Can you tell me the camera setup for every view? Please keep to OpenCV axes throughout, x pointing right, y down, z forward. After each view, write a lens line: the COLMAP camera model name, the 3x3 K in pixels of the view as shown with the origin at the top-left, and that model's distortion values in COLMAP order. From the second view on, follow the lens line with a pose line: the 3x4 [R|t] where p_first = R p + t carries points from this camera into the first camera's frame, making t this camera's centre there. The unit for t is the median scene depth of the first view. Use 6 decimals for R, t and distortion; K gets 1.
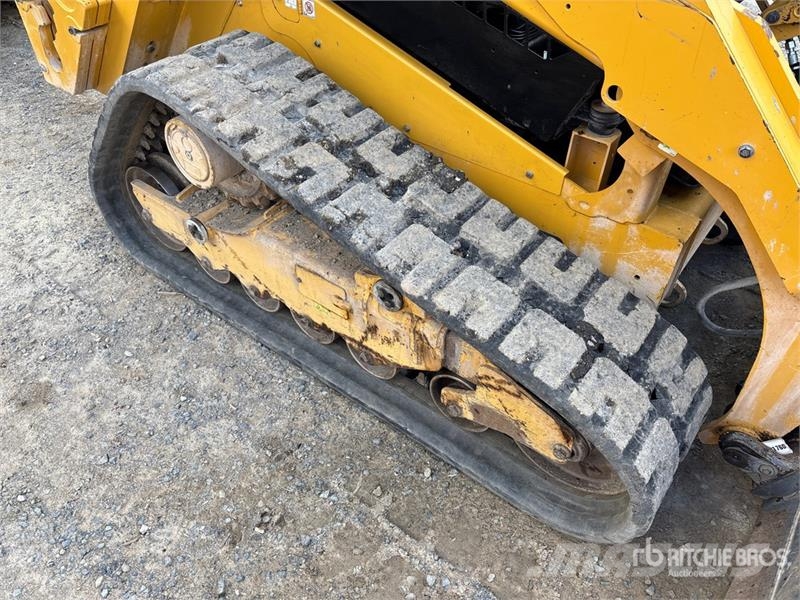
lens RADIAL K [[603.9, 0, 400.0], [0, 603.9, 300.0], [0, 0, 1]] dist [0.048075, -0.064249]
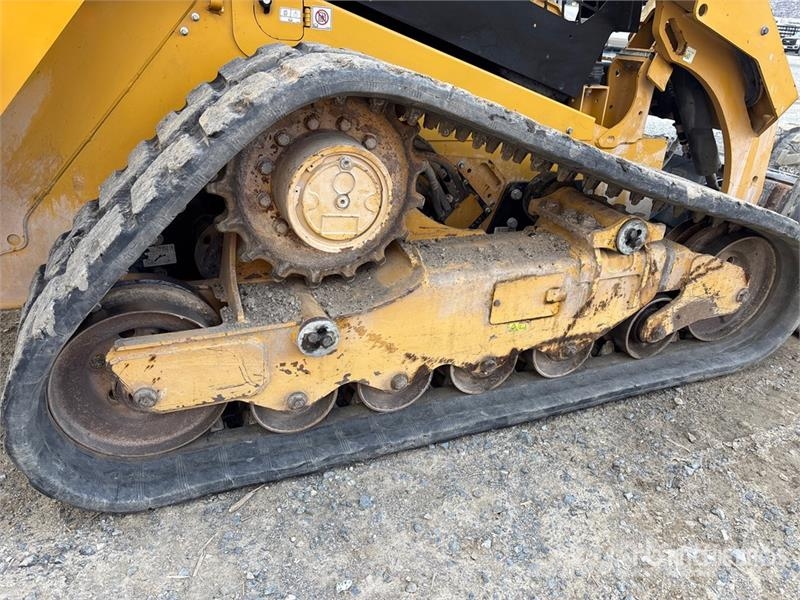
lens RADIAL K [[603.9, 0, 400.0], [0, 603.9, 300.0], [0, 0, 1]] dist [0.048075, -0.064249]
pose [[0.491592, -0.347177, 0.798627, -1.063493], [0.541208, 0.840274, 0.032143, -0.161971], [-0.682225, 0.416422, 0.600967, 0.726732]]
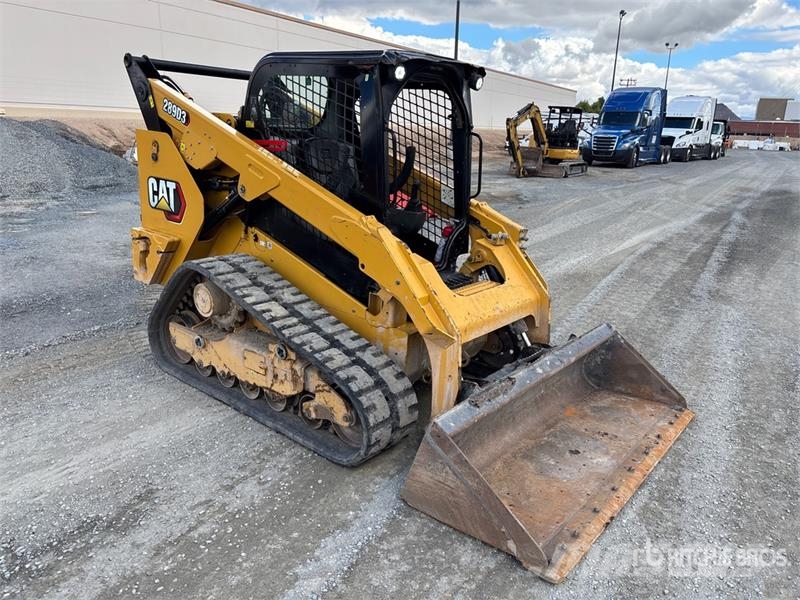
lens RADIAL K [[592.0, 0, 395.8], [0, 592.0, 308.5], [0, 0, 1]] dist [0.041177, -0.072738]
pose [[0.998510, 0.053956, -0.008198, 0.424312], [-0.052348, 0.904420, -0.423420, 0.774856], [-0.015432, 0.423218, 0.905897, -1.090908]]
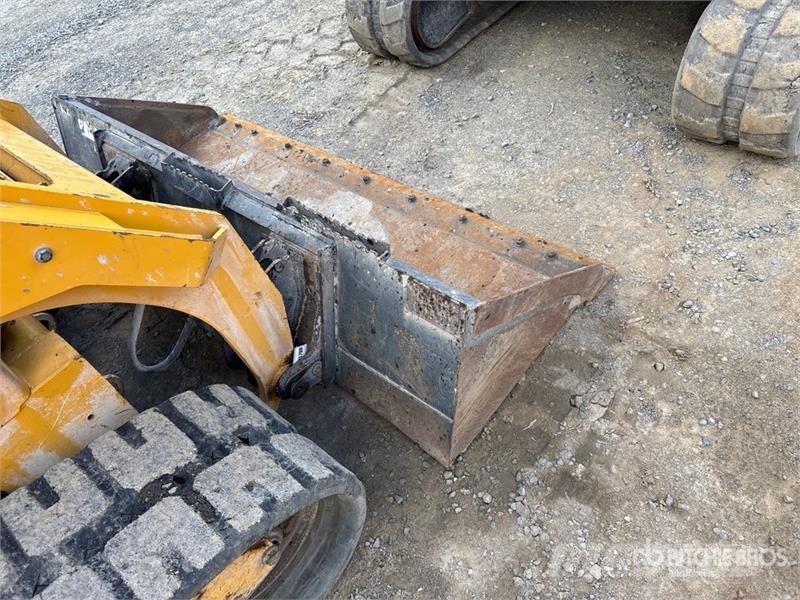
lens RADIAL K [[603.9, 0, 400.0], [0, 603.9, 300.0], [0, 0, 1]] dist [0.048075, -0.064249]
pose [[0.043519, -0.769900, 0.636680, -0.005967], [0.801114, 0.407665, 0.438207, -0.138171], [-0.596928, 0.490983, 0.634518, 0.131252]]
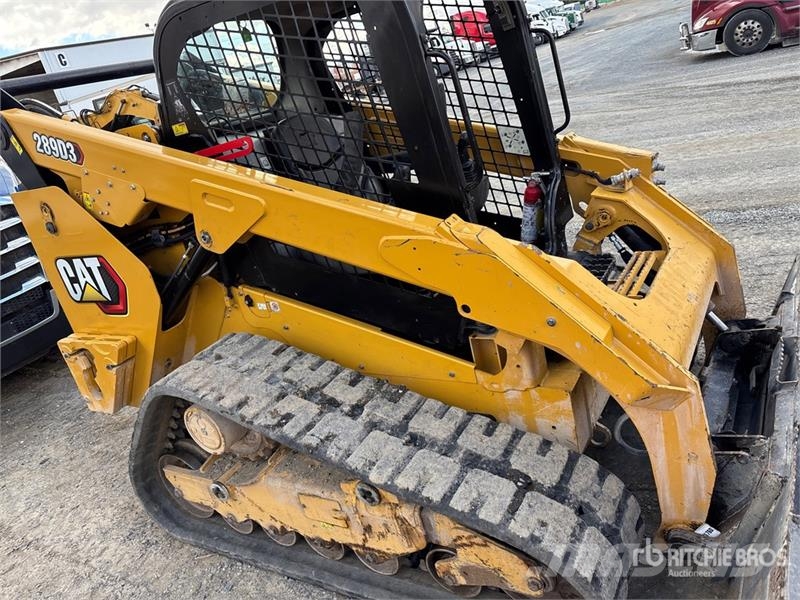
lens RADIAL K [[603.9, 0, 400.0], [0, 603.9, 300.0], [0, 0, 1]] dist [0.048075, -0.064249]
pose [[0.963576, -0.266981, 0.015563, 0.136907], [0.252658, 0.889719, -0.380215, 0.136208], [0.087664, 0.370298, 0.924767, -0.332140]]
